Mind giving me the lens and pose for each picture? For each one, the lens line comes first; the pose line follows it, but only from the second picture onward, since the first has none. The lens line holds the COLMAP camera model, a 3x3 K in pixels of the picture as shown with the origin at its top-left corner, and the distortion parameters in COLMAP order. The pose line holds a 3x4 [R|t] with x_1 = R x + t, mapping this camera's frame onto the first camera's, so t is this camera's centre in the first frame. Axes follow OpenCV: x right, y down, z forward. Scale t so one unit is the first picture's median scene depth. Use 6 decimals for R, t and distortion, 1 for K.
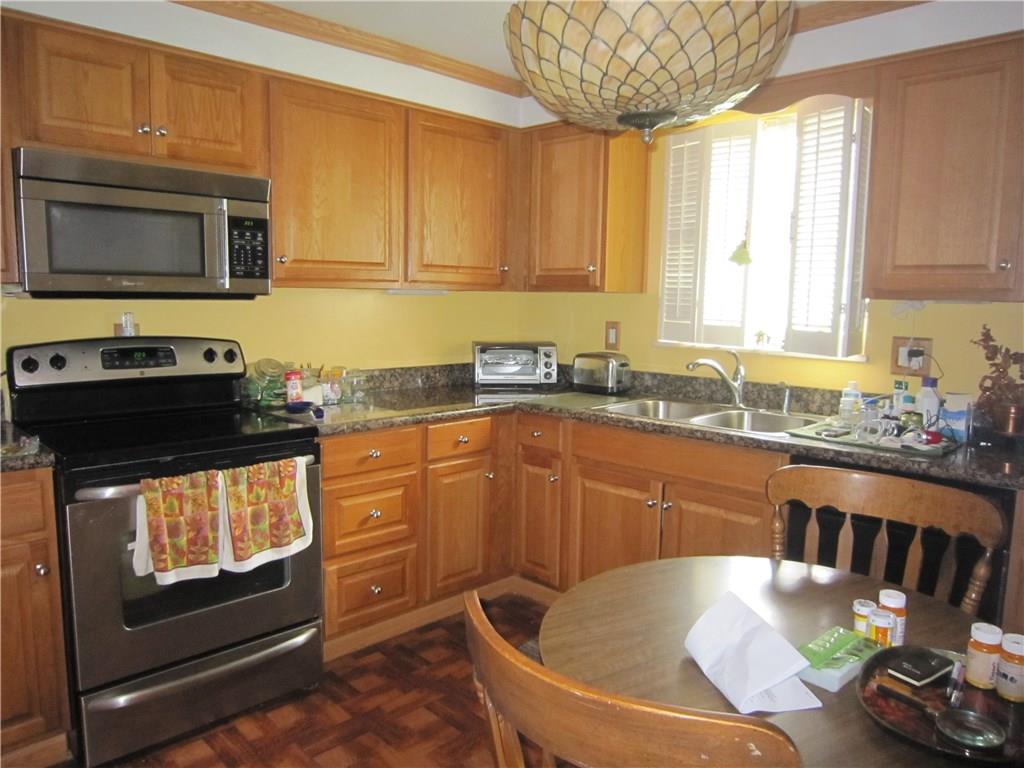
lens RADIAL K [[726.3, 0, 512.0], [0, 726.3, 384.0], [0, 0, 1]] dist [-0.069768, 0.035956]
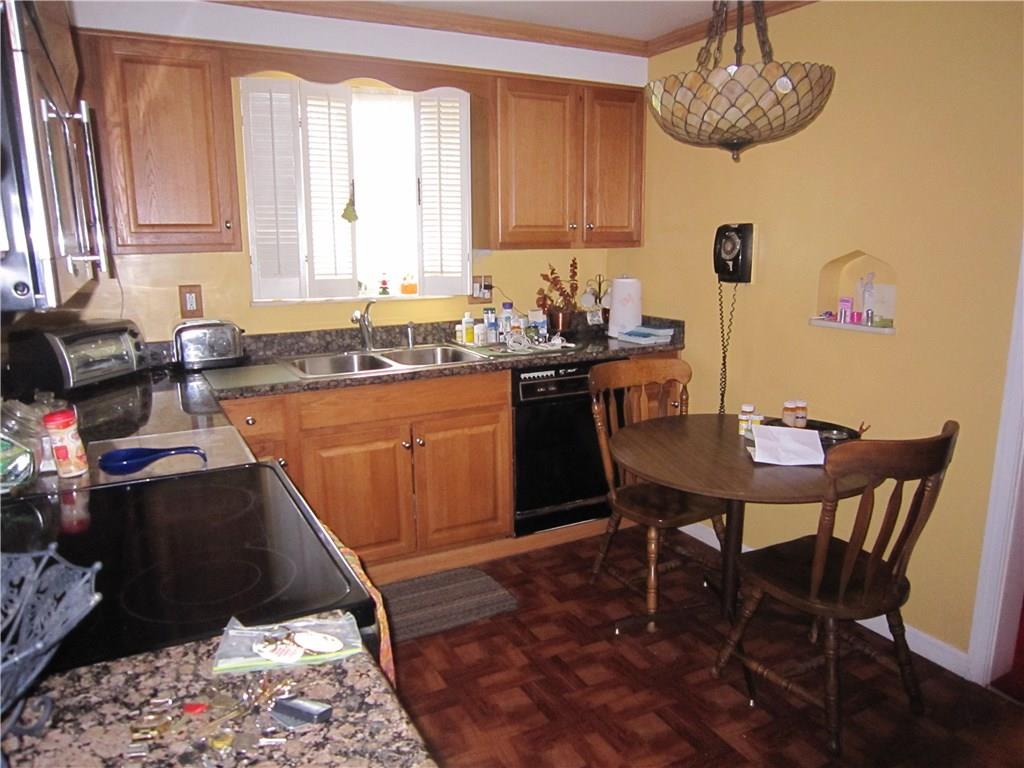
lens RADIAL K [[711.3, 0, 491.4], [0, 711.3, 383.2], [0, 0, 1]] dist [-0.059300, 0.000810]
pose [[0.302064, -0.202473, 0.931537, -0.721189], [0.127669, 0.976973, 0.170951, -0.089757], [-0.944700, 0.067290, 0.320958, 0.517317]]
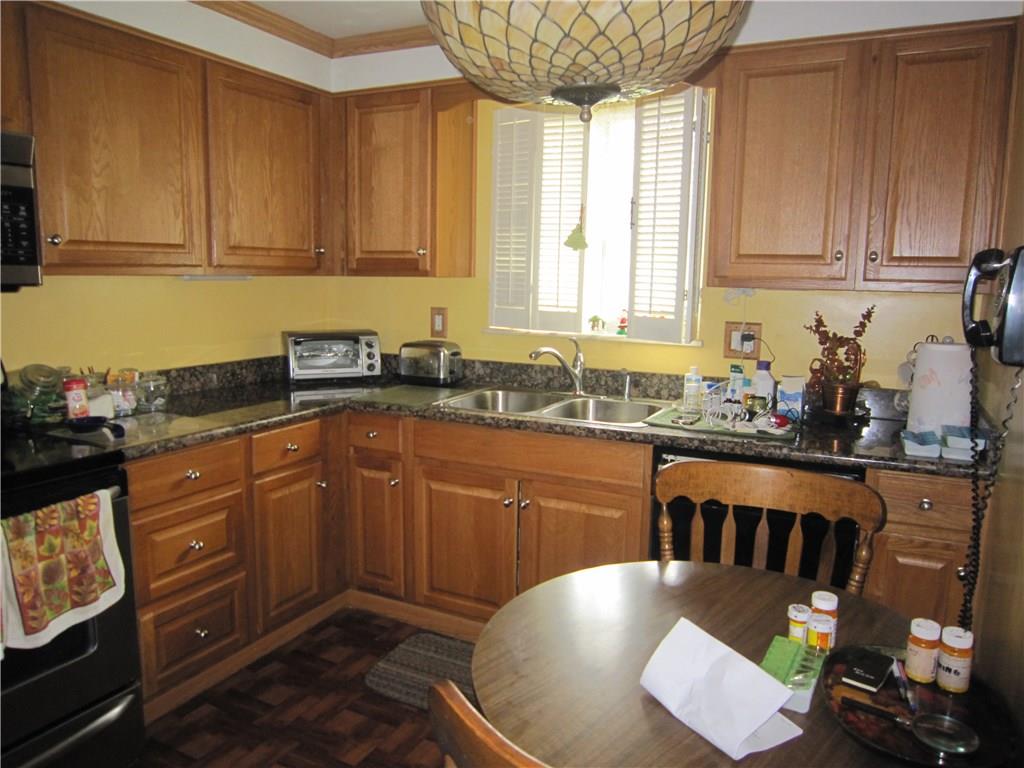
lens RADIAL K [[726.3, 0, 512.0], [0, 726.3, 384.0], [0, 0, 1]] dist [-0.069768, 0.035956]
pose [[0.949580, -0.045630, 0.310185, -0.087025], [0.034814, 0.998580, 0.040319, -0.027825], [-0.311585, -0.027487, 0.949821, 0.095079]]
